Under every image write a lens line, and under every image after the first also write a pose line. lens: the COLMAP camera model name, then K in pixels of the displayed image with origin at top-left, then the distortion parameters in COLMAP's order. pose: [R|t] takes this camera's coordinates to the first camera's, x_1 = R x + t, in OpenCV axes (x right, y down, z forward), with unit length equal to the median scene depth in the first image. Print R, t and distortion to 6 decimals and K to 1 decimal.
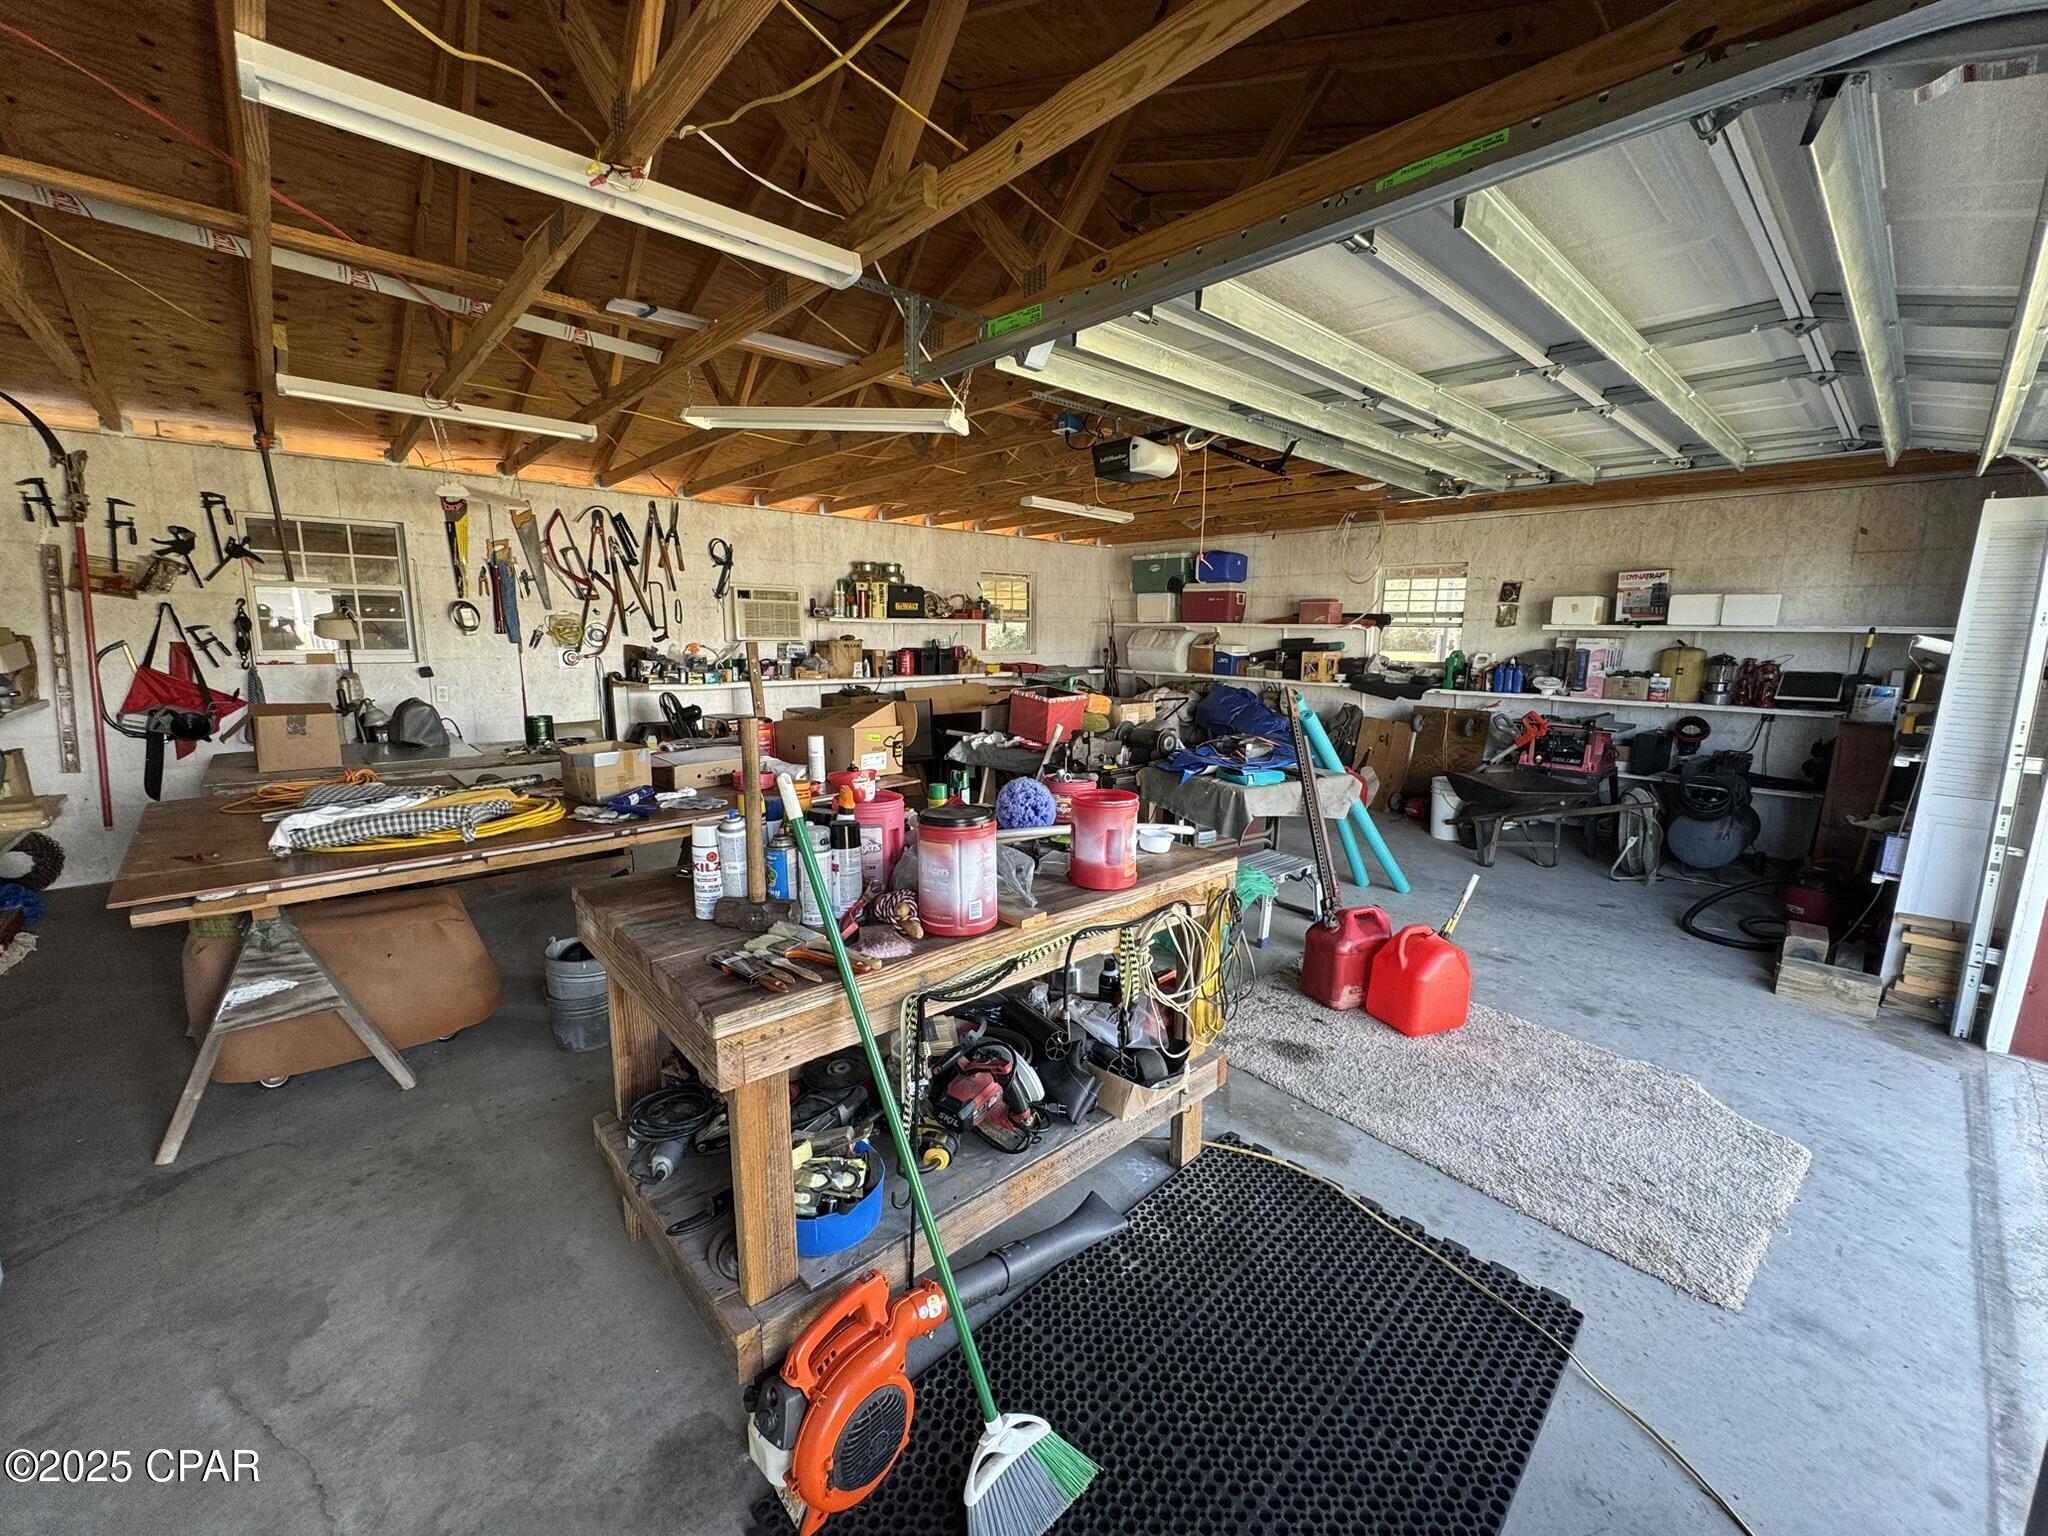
lens RADIAL K [[810.2, 0, 1018.5], [0, 810.2, 767.3], [0, 0, 1]] dist [-0.001622, -0.000076]
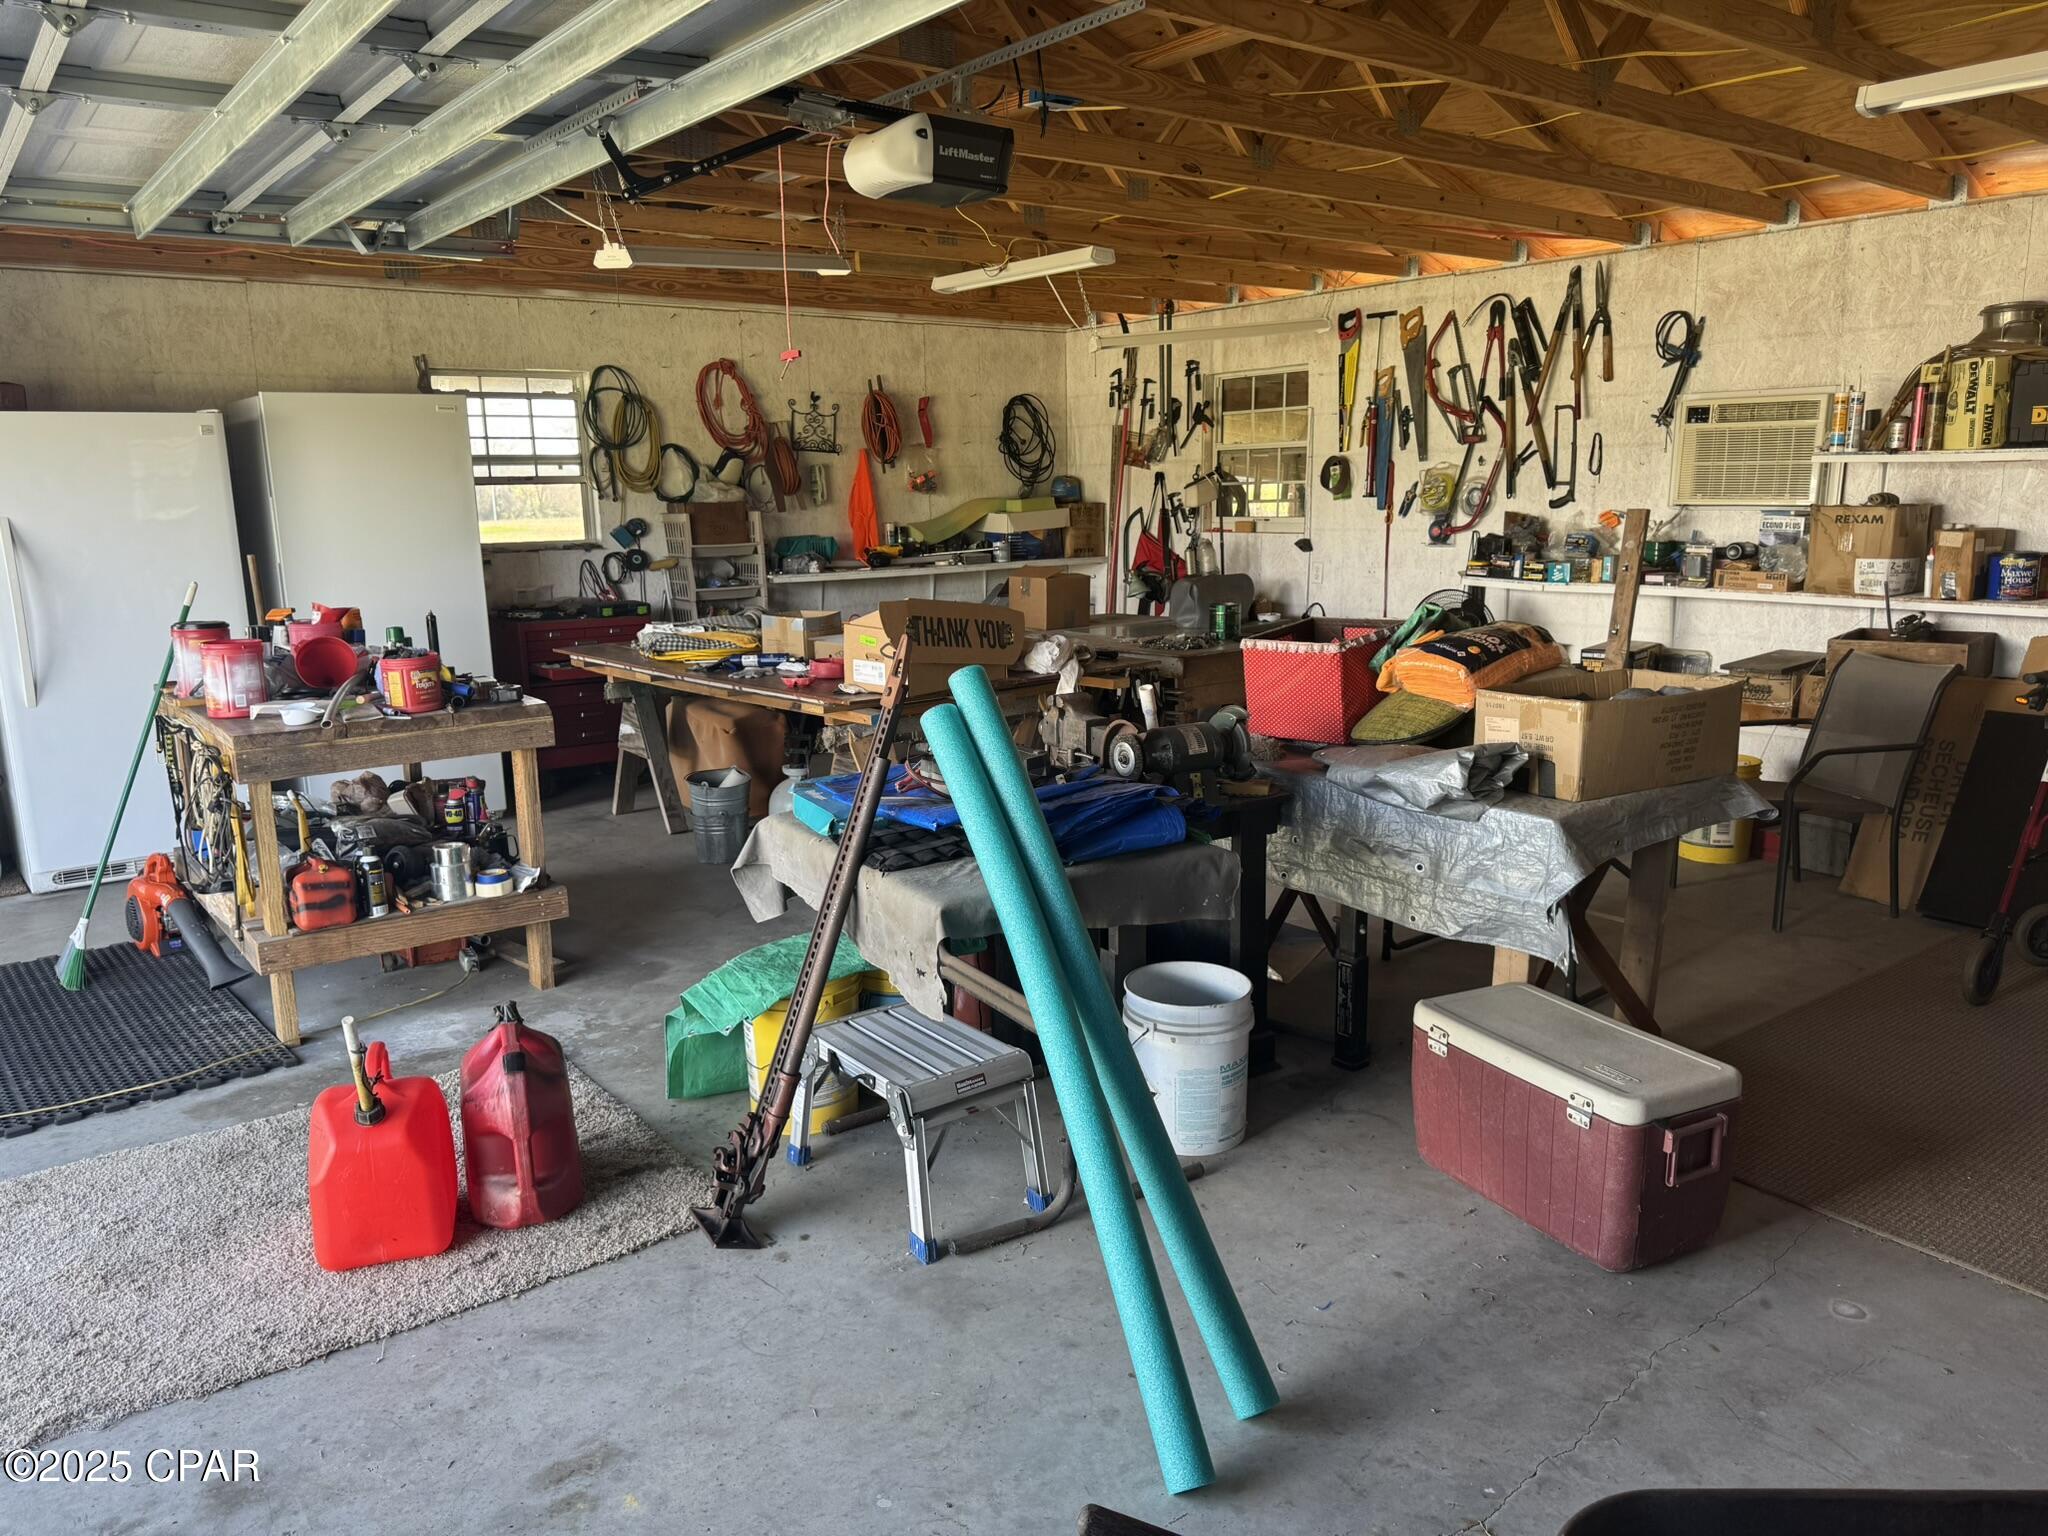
lens RADIAL K [[1461.2, 0, 1021.3], [0, 1461.2, 770.8], [0, 0, 1]] dist [0.030398, -0.045042]
pose [[-0.087135, 0.184360, -0.978989, 0.720120], [-0.146919, 0.969602, 0.195669, -0.128140], [0.985303, 0.160882, -0.057400, 0.749936]]
